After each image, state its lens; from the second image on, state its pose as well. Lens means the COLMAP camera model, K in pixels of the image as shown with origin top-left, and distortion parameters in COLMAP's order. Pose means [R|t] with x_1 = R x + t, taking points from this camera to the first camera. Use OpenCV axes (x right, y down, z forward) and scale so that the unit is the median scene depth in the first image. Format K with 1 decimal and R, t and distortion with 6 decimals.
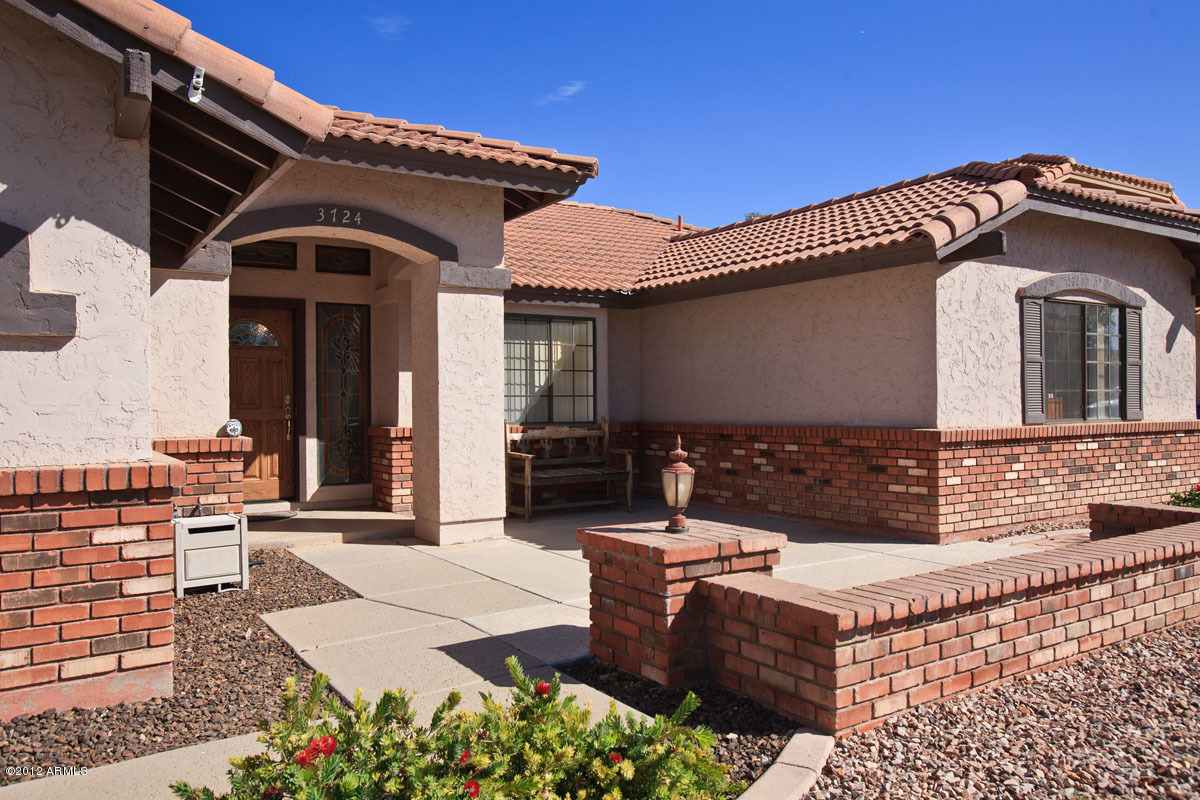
lens RADIAL K [[875.3, 0, 600.0], [0, 875.3, 400.0], [0, 0, 1]] dist [0.002191, 0.002103]
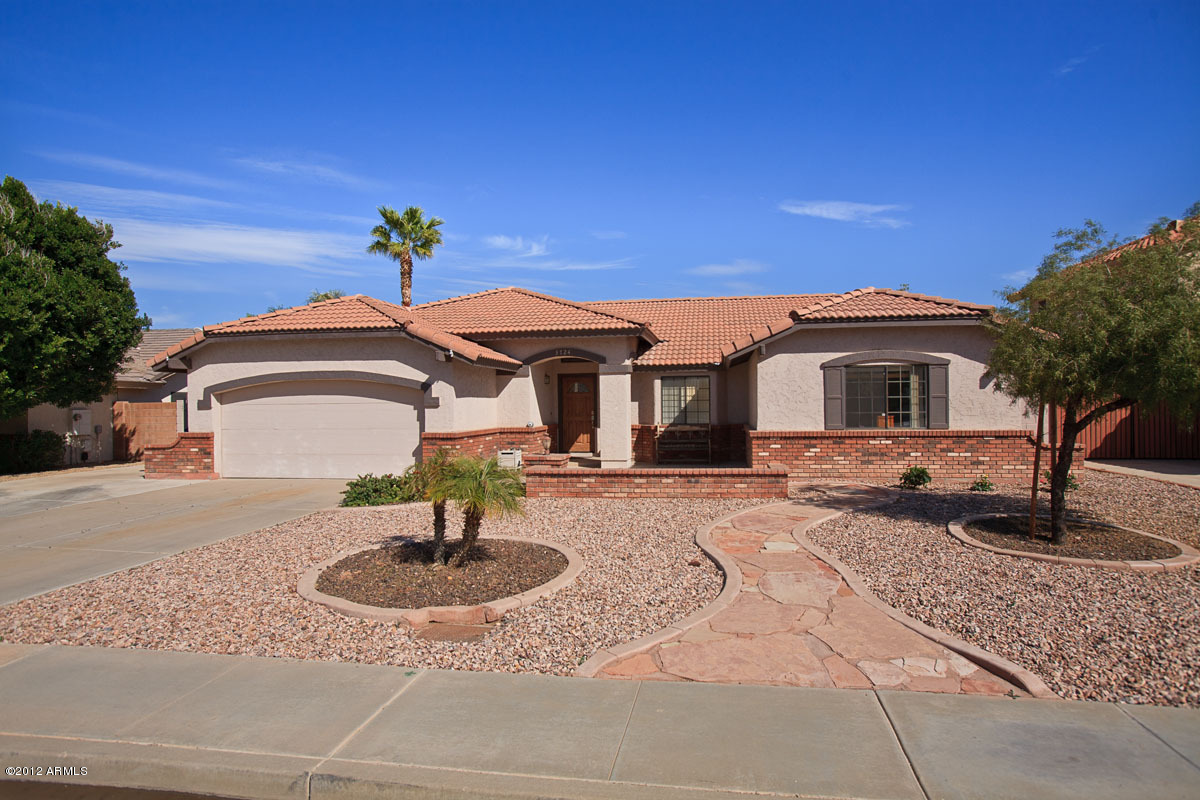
lens RADIAL K [[695.1, 0, 600.0], [0, 695.1, 400.0], [0, 0, 1]] dist [-0.002451, -0.000009]
pose [[0.729301, -0.003832, -0.684182, 1.204676], [0.005605, 0.999984, 0.000375, -0.044616], [0.684170, -0.004108, 0.729311, -0.532264]]
